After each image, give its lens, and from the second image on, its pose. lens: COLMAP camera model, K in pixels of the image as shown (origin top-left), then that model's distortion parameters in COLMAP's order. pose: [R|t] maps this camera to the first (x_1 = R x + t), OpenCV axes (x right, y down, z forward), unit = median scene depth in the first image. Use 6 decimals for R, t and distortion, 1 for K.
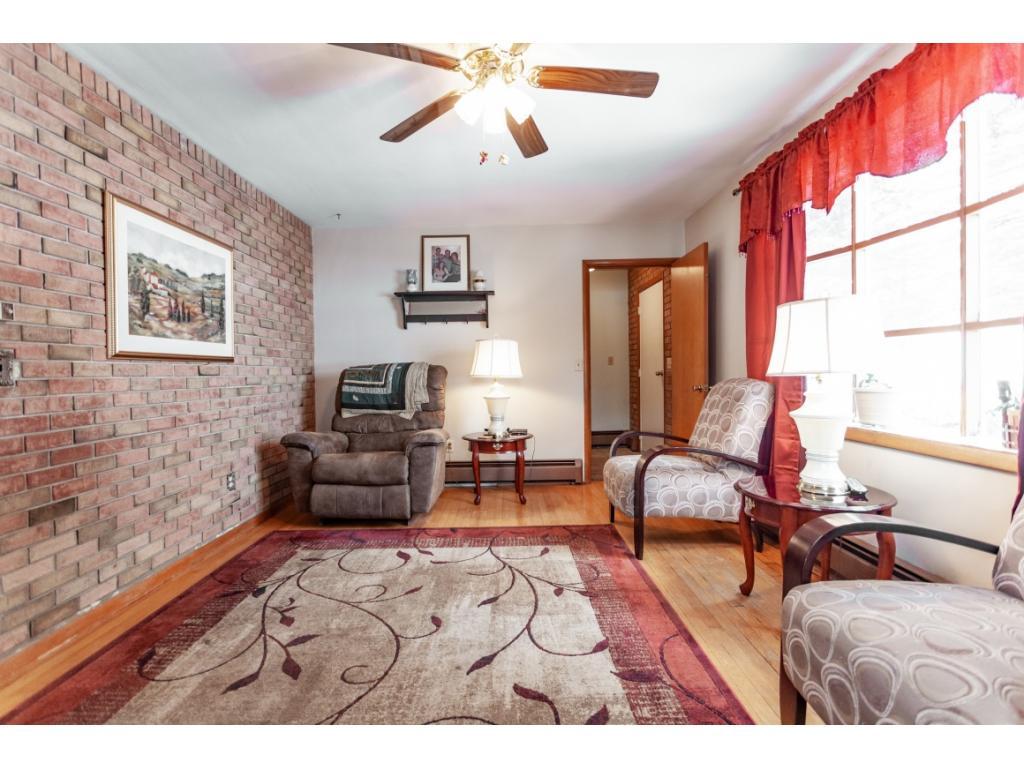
lens RADIAL K [[484.6, 0, 512.0], [0, 484.6, 380.2], [0, 0, 1]] dist [0.002386, 0.000476]
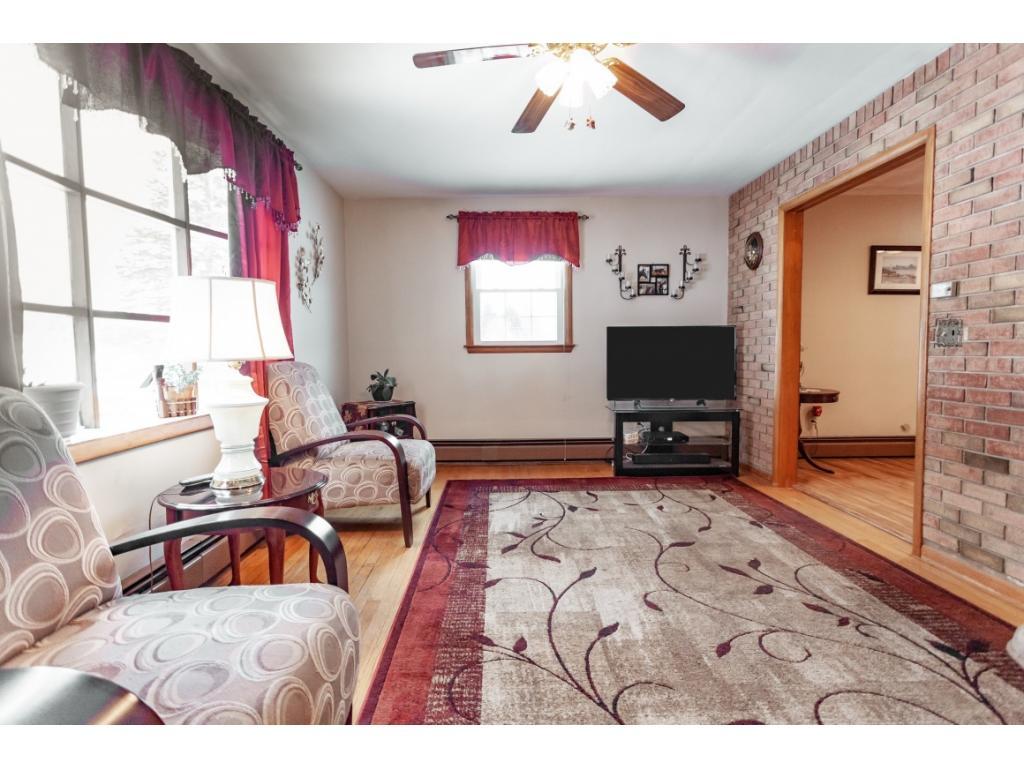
lens RADIAL K [[484.6, 0, 512.0], [0, 484.6, 380.2], [0, 0, 1]] dist [0.002386, 0.000476]
pose [[-0.999531, 0.028840, -0.010323, 0.124703], [0.027988, 0.996801, 0.074867, -0.026073], [0.012450, 0.074543, -0.997140, 2.027339]]
